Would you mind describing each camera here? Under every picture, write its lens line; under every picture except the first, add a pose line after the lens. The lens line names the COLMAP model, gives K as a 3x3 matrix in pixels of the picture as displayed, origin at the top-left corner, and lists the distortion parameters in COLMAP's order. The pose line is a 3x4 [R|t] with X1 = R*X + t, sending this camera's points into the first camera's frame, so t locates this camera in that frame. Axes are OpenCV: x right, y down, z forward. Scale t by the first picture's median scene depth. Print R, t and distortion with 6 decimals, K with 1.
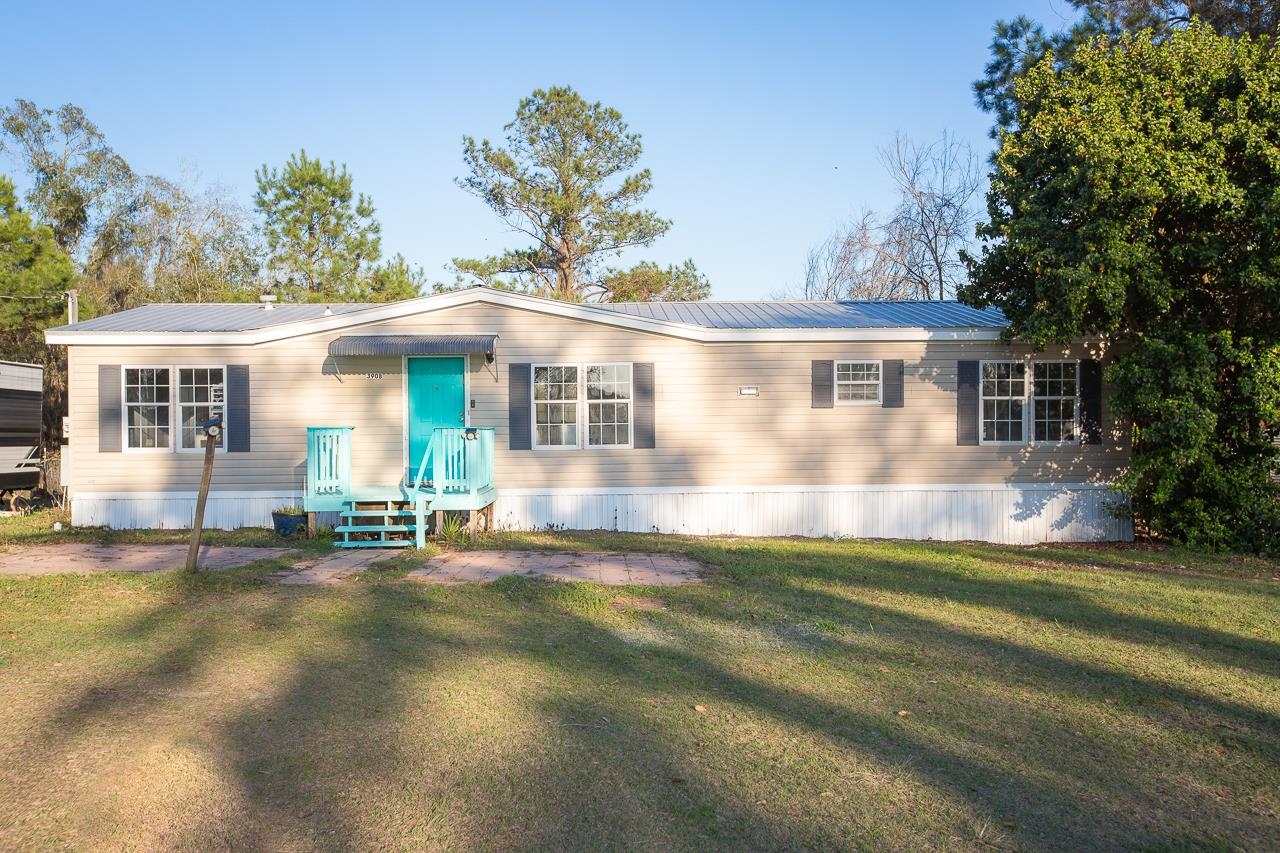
lens RADIAL K [[1288.9, 0, 639.6], [0, 1288.9, 432.8], [0, 0, 1]] dist [0.051430, 0.000000]
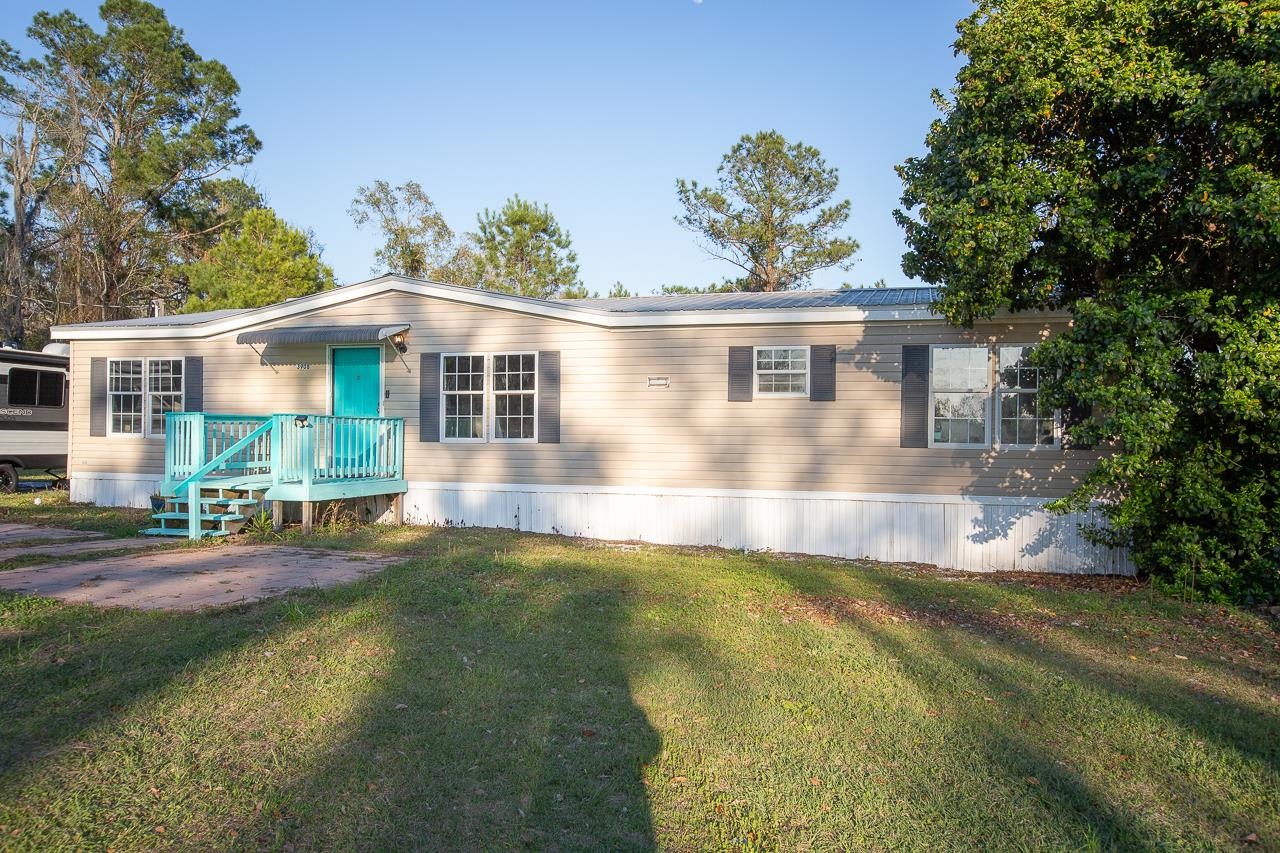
lens RADIAL K [[996.9, 0, 639.4], [0, 996.9, 429.0], [0, 0, 1]] dist [0.007734, 0.015064]
pose [[0.942472, 0.015867, -0.333907, 0.303322], [-0.020404, 0.999741, -0.010085, 0.008041], [0.333661, 0.016318, 0.942552, 0.341832]]
